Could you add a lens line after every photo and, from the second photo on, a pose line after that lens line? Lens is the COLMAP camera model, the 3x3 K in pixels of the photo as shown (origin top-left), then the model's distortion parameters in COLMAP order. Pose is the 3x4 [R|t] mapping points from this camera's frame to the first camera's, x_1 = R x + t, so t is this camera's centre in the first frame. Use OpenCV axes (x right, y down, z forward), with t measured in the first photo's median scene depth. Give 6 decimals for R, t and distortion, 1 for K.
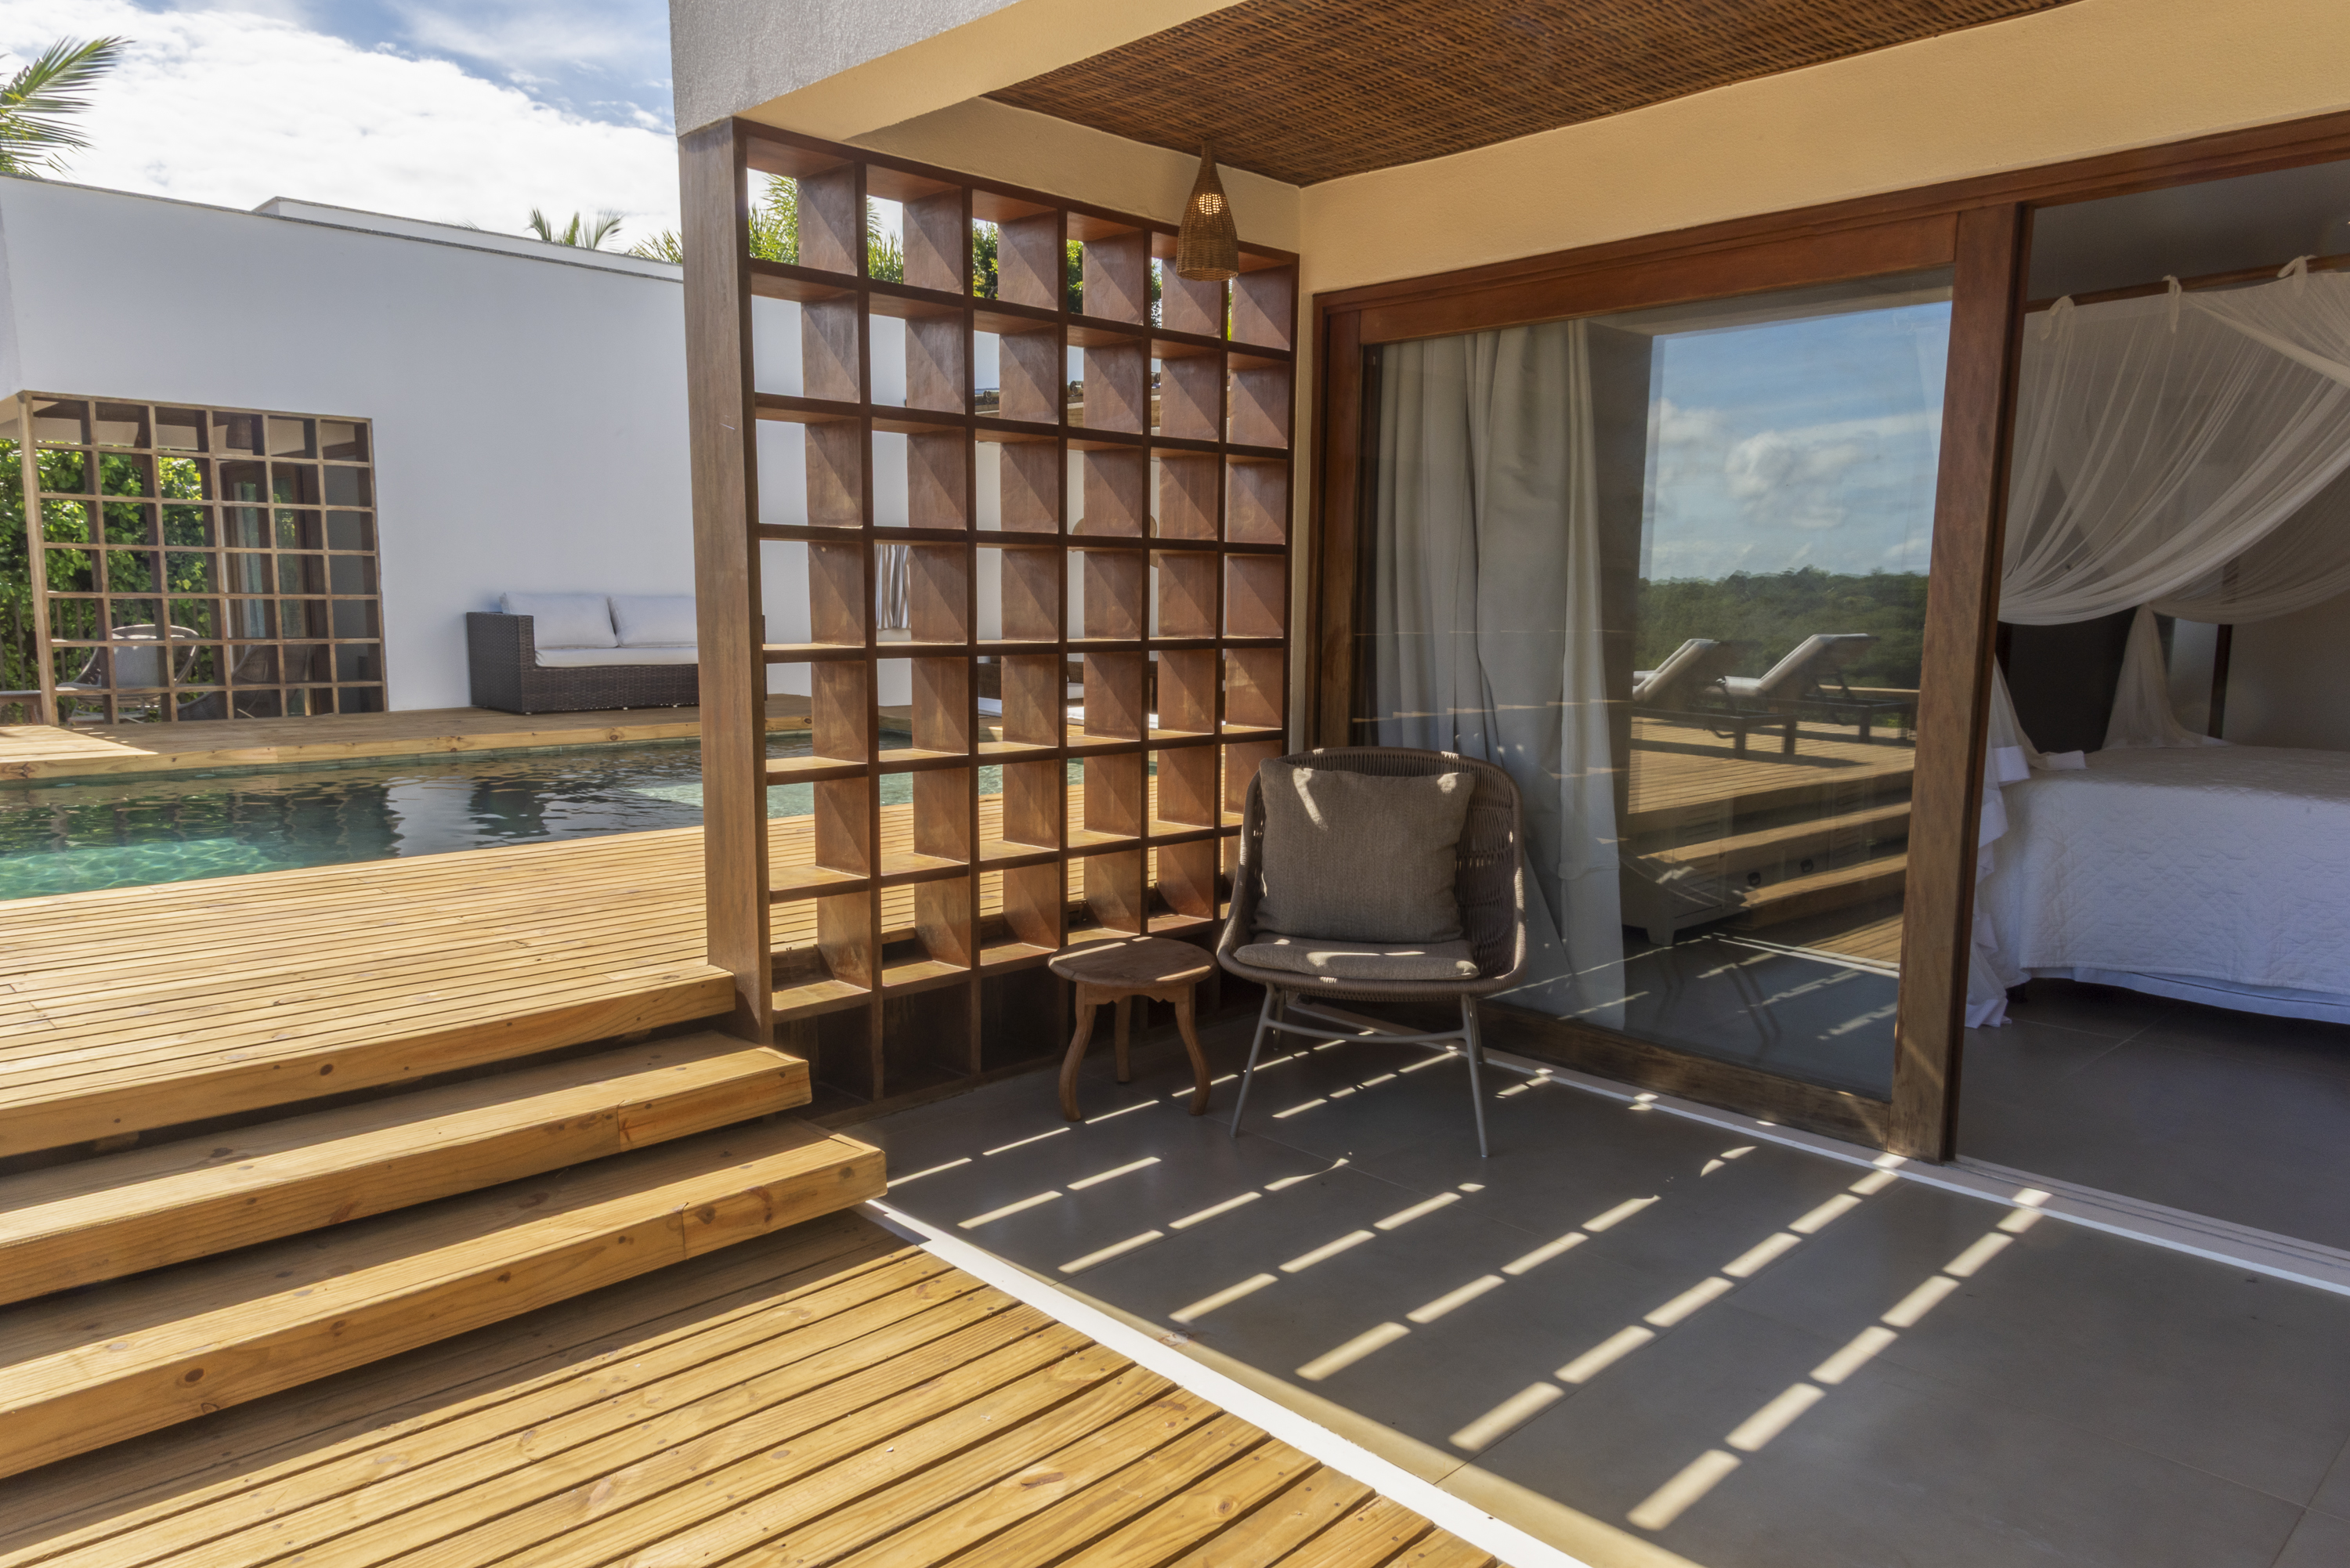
lens RADIAL K [[1554.2, 0, 1180.6], [0, 1554.2, 796.7], [0, 0, 1]] dist [0.047507, -0.016236]
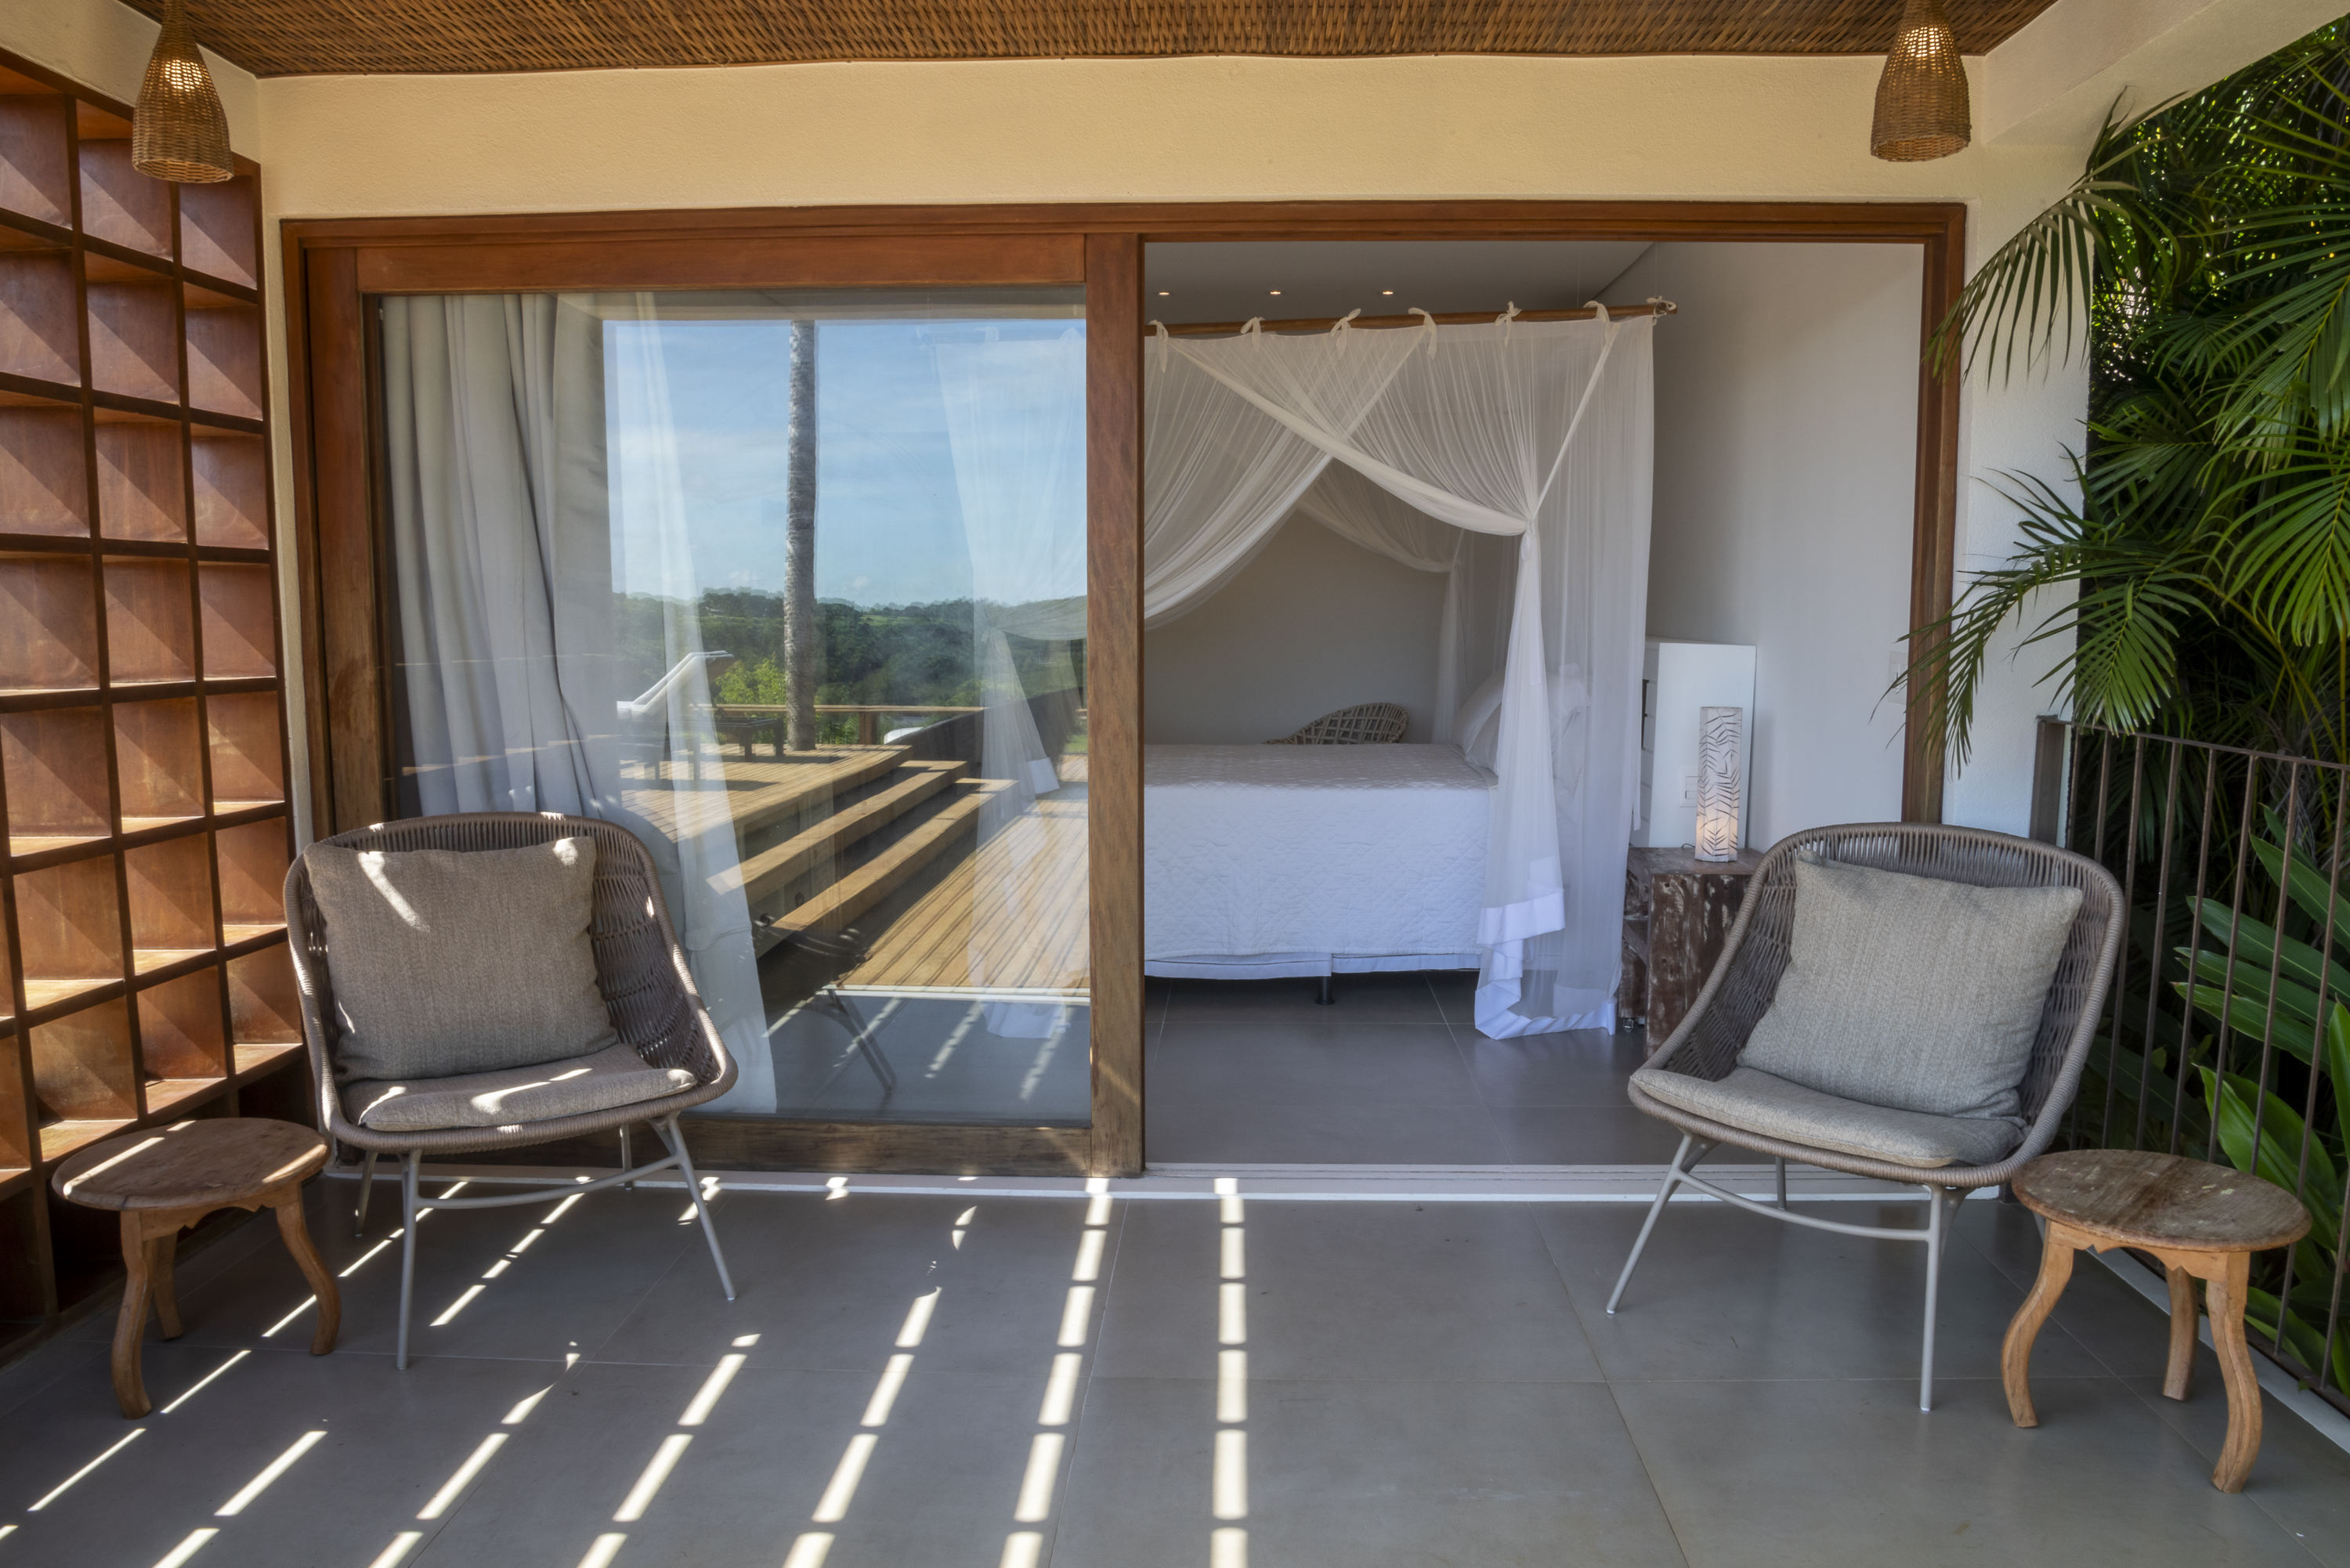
lens RADIAL K [[1684.2, 0, 1227.4], [0, 1684.2, 811.8], [0, 0, 1]] dist [-0.081238, 0.024455]
pose [[0.715680, -0.090403, 0.692552, -0.177372], [0.095665, 0.994930, 0.031015, -0.023638], [-0.691845, 0.044056, 0.720700, 0.157231]]
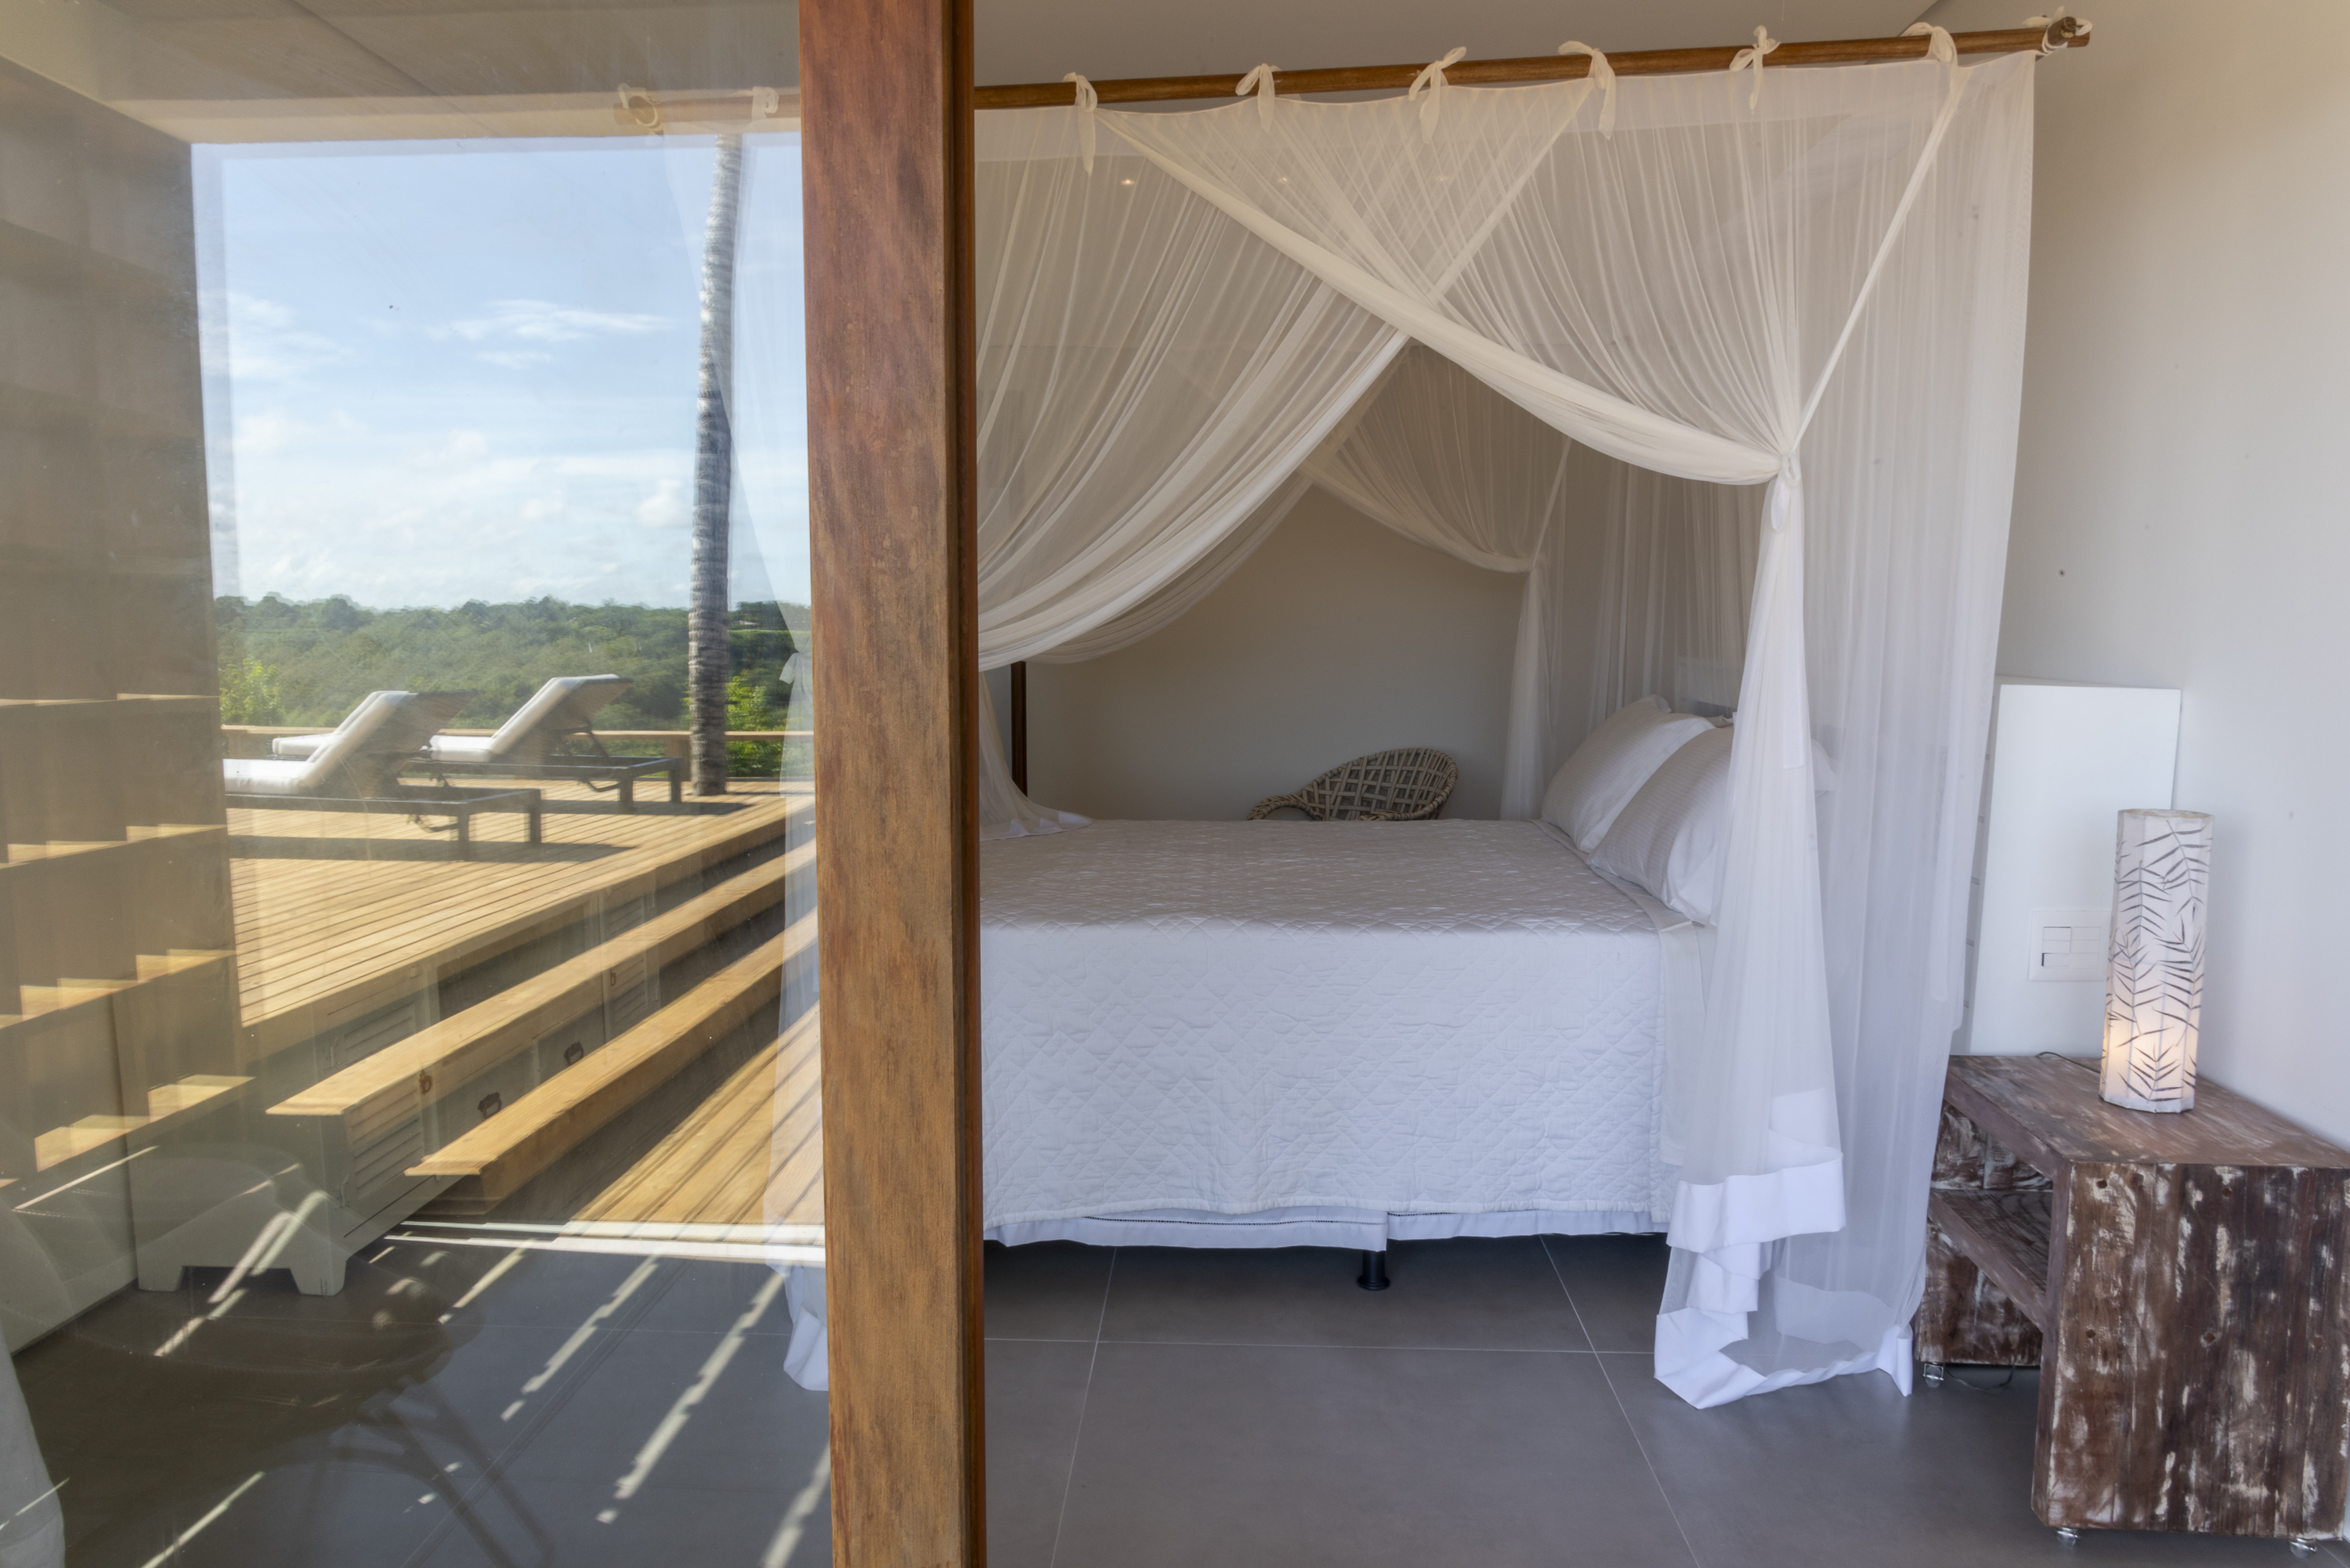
lens RADIAL K [[1616.1, 0, 1173.7], [0, 1616.1, 796.6], [0, 0, 1]] dist [0.002224, -0.022862]
pose [[0.735190, -0.078737, 0.673273, 0.246958], [0.093534, 0.995514, 0.014286, -0.076453], [-0.671377, 0.052471, 0.739256, 0.583026]]
